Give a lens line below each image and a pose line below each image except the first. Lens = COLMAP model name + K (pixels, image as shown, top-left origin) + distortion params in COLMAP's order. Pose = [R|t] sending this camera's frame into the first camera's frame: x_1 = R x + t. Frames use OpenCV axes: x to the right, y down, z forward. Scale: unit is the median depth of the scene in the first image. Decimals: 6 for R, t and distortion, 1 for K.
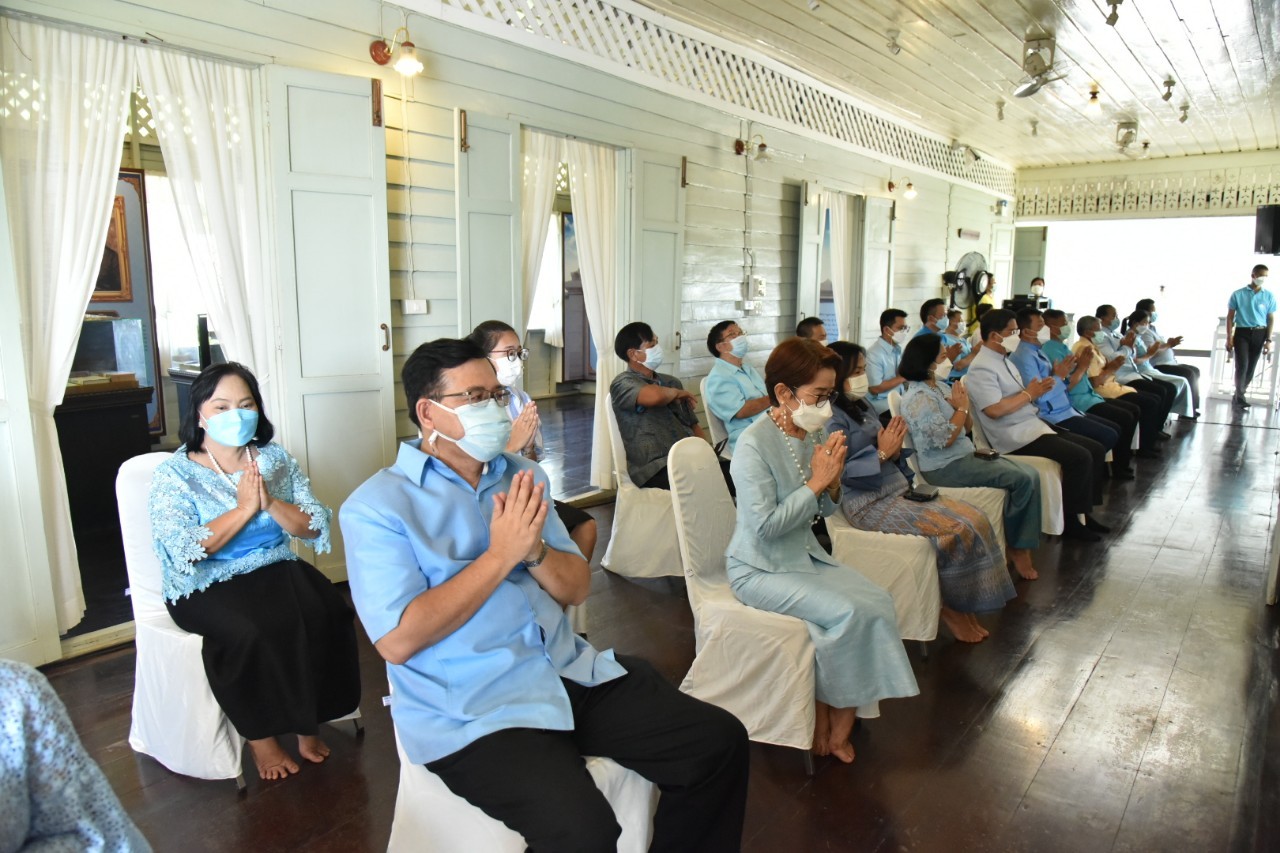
lens RADIAL K [[821.4, 0, 640.0], [0, 821.4, 426.5], [0, 0, 1]] dist [-0.026103, -0.004754]
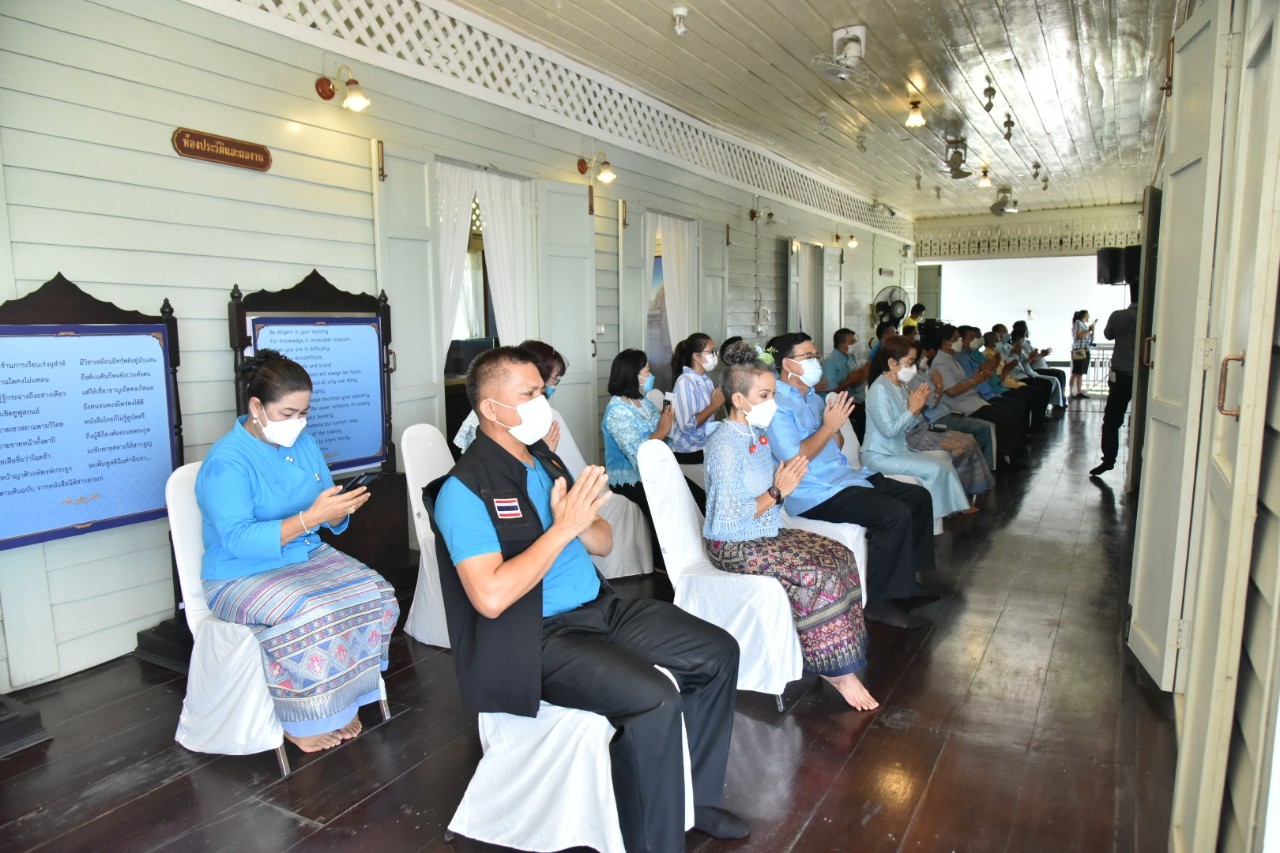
lens RADIAL K [[821.4, 0, 640.0], [0, 821.4, 426.5], [0, 0, 1]] dist [-0.026103, -0.004754]
pose [[0.989898, -0.037750, 0.136661, -0.195523], [0.043670, 0.998221, -0.040582, 0.045869], [-0.134886, 0.046140, 0.989786, -0.237777]]
